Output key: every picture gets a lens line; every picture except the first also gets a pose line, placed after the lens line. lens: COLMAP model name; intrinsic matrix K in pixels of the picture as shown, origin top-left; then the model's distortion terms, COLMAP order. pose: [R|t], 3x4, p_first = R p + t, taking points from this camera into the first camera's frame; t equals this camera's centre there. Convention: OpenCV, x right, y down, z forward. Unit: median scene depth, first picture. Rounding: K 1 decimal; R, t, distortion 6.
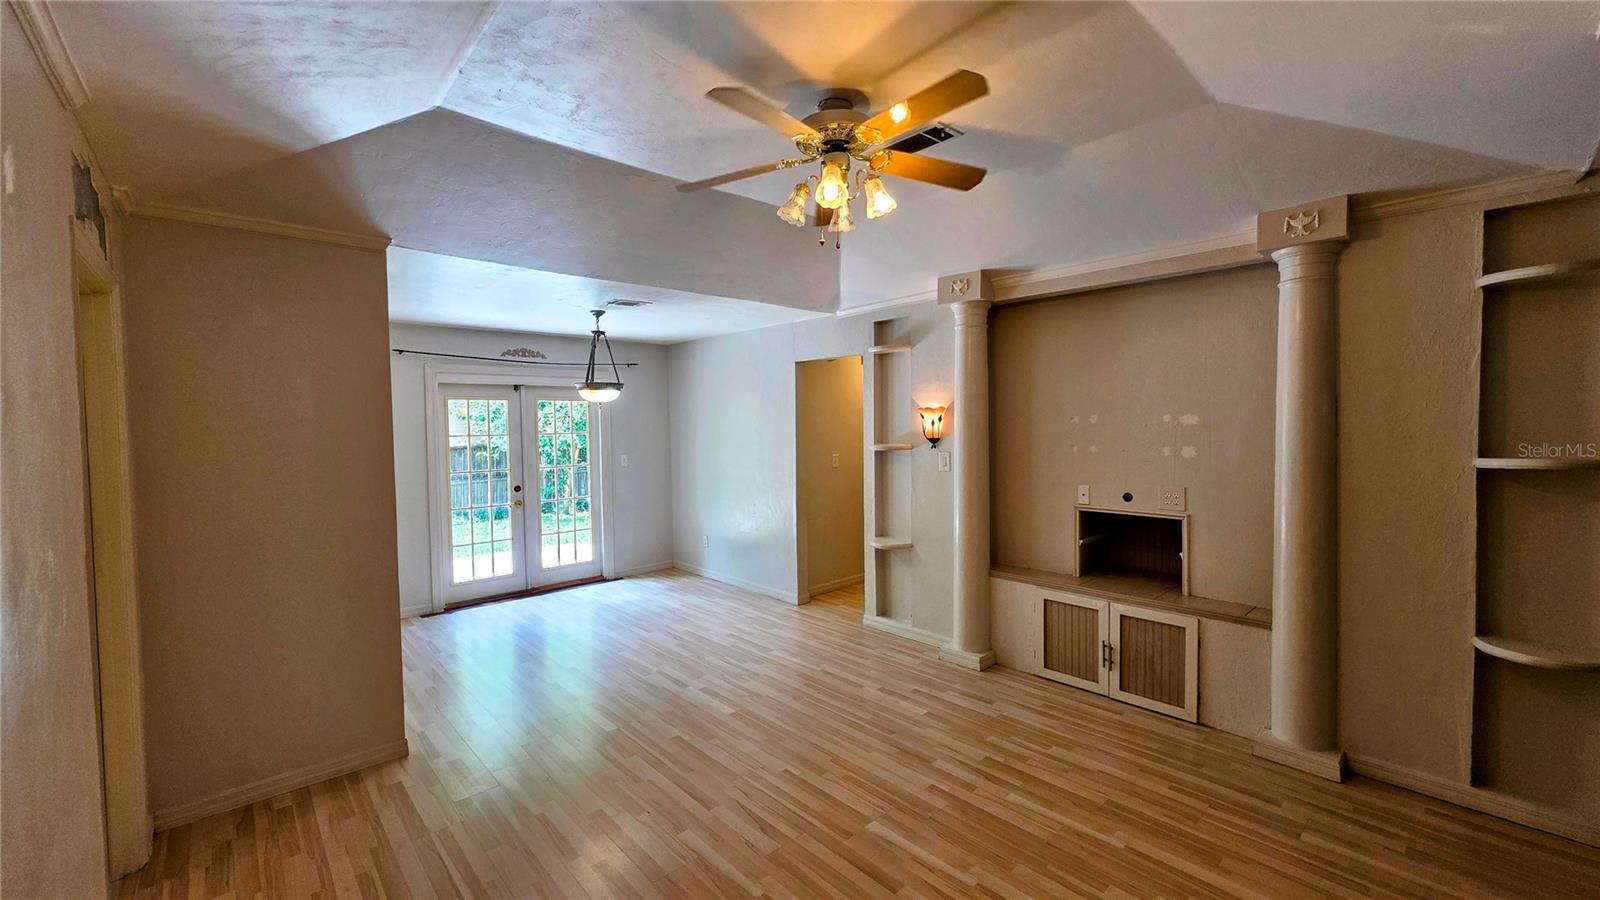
lens RADIAL K [[635.7, 0, 797.5], [0, 635.7, 443.4], [0, 0, 1]] dist [0.000576, 0.000102]
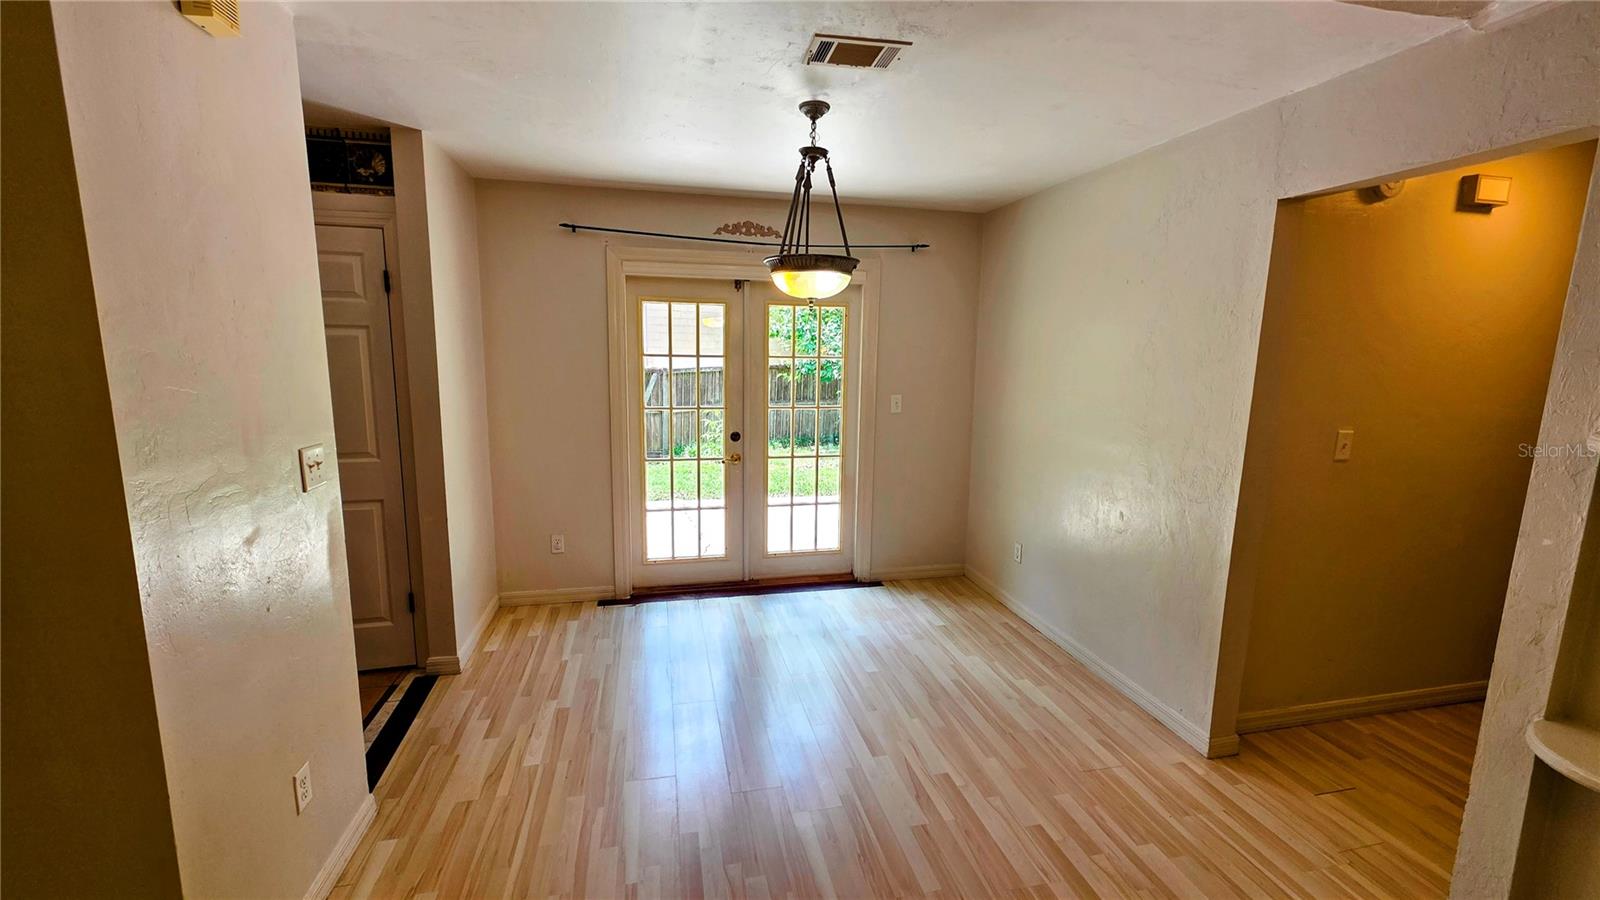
lens RADIAL K [[635.7, 0, 794.8], [0, 635.7, 442.9], [0, 0, 1]] dist [0.000576, 0.000102]
pose [[0.865512, 0.102464, -0.490297, -0.054836], [-0.044460, 0.990705, 0.128557, -0.012986], [0.498912, -0.089469, 0.862022, 0.479175]]
